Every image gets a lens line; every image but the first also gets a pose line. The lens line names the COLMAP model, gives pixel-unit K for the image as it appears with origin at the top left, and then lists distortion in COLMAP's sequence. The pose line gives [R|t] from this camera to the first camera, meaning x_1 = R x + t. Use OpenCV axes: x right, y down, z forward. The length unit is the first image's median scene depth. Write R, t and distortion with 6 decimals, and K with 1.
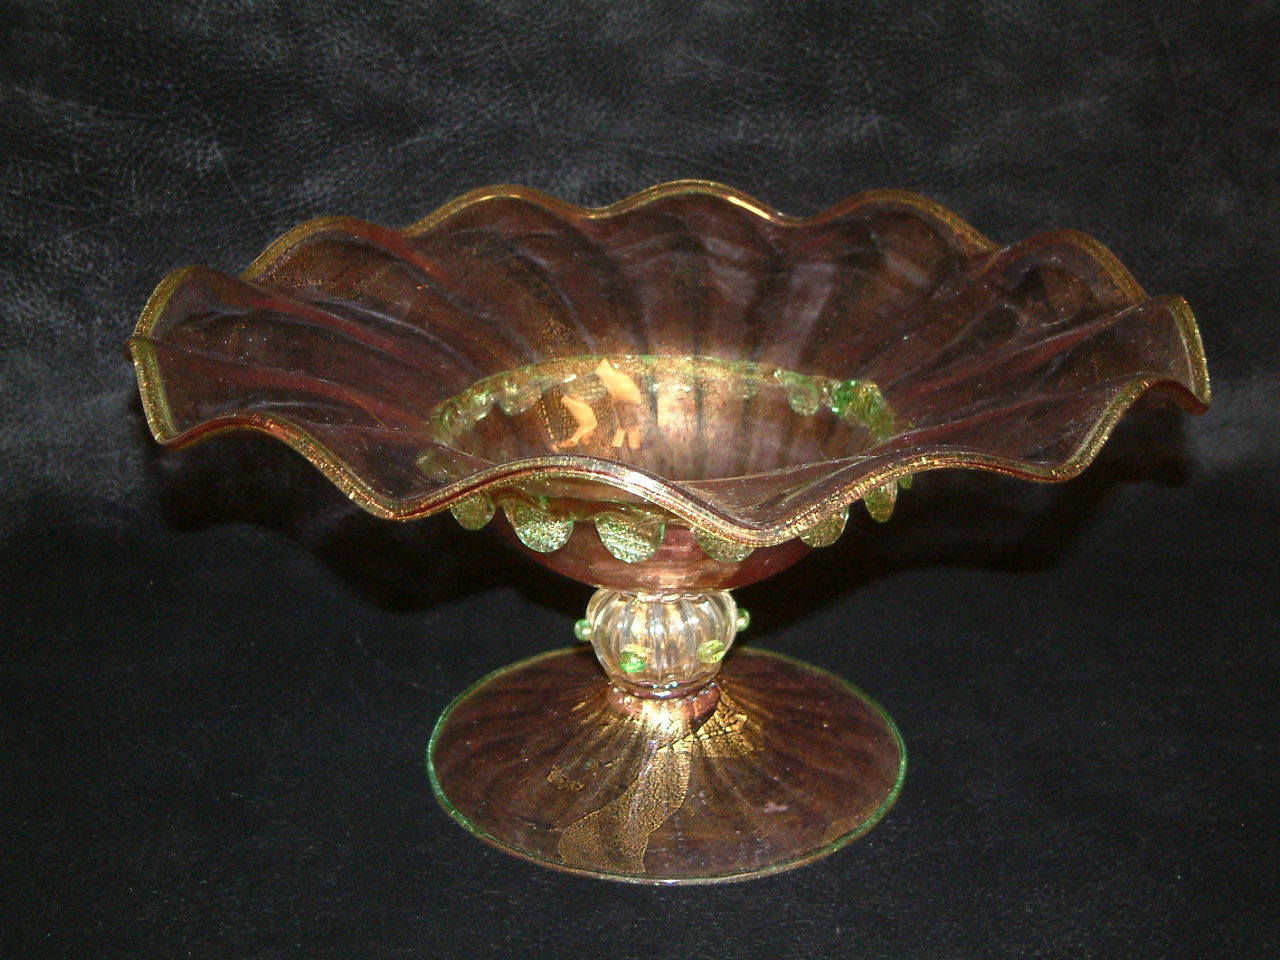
lens RADIAL K [[1796.6, 0, 618.5], [0, 1796.6, 482.2], [0, 0, 1]] dist [-0.113975, 0.530280]
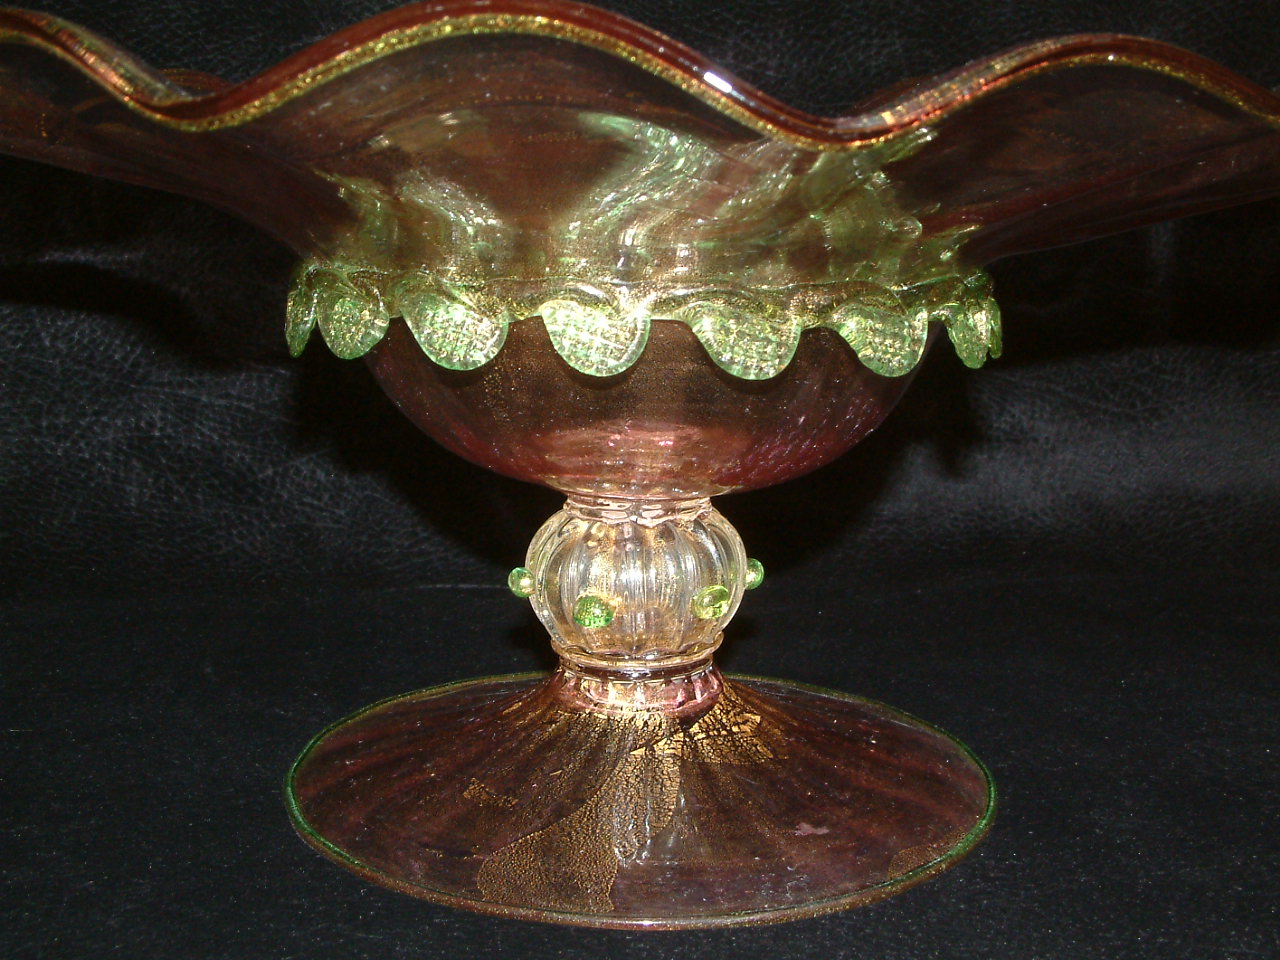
lens RADIAL K [[1796.6, 0, 618.5], [0, 1796.6, 482.2], [0, 0, 1]] dist [-0.113975, 0.530280]
pose [[0.999444, 0.011707, 0.031223, -0.004105], [-0.005836, 0.983303, -0.181882, 0.156522], [-0.032831, 0.181598, 0.982825, 0.299820]]
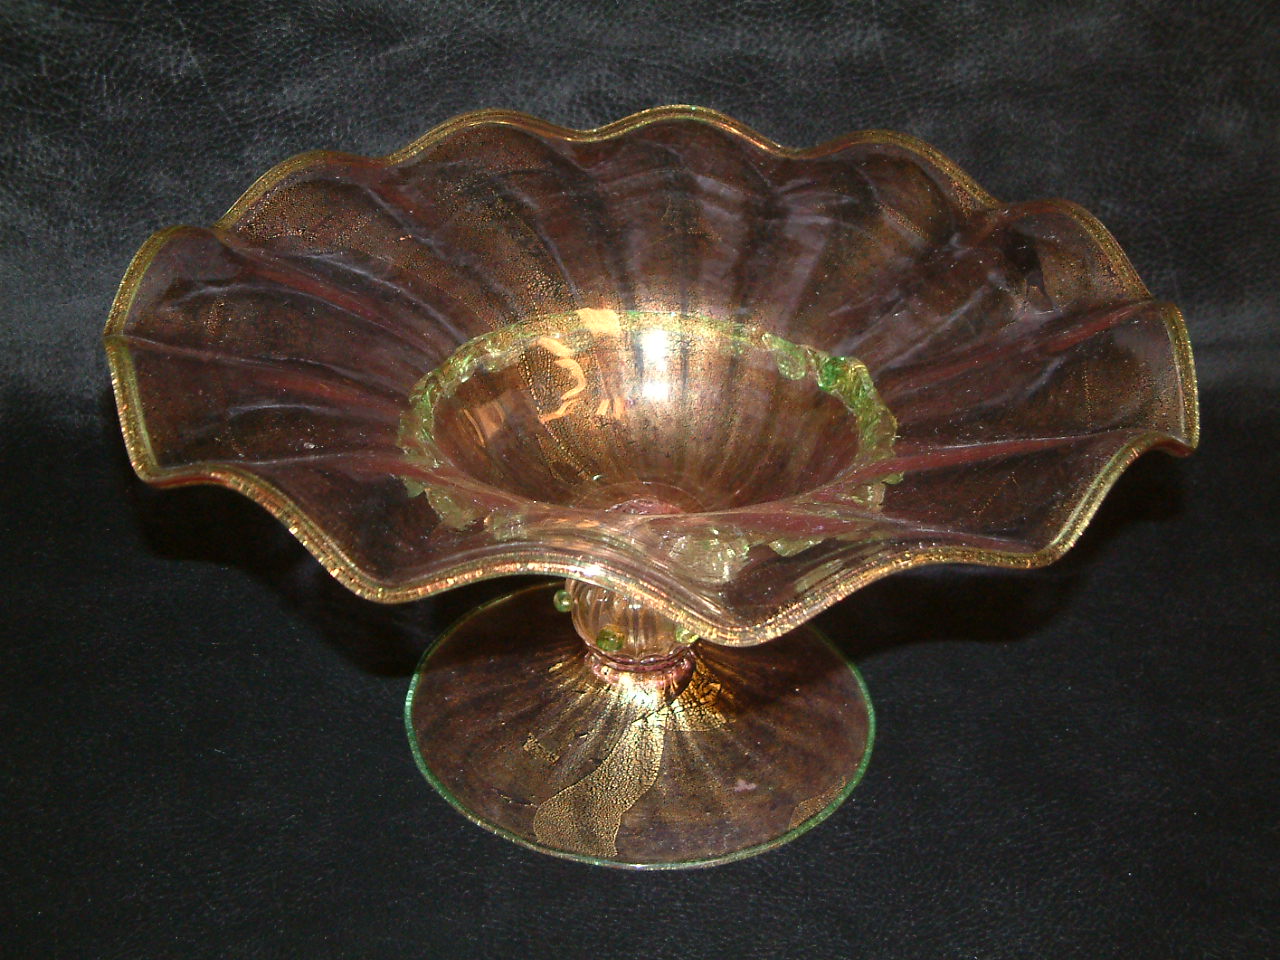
lens RADIAL K [[1796.6, 0, 618.5], [0, 1796.6, 482.2], [0, 0, 1]] dist [-0.113975, 0.530280]
pose [[0.999510, 0.026874, 0.016075, -0.005562], [-0.029227, 0.984880, 0.170755, -0.145410], [-0.011243, -0.171141, 0.985182, 0.015432]]
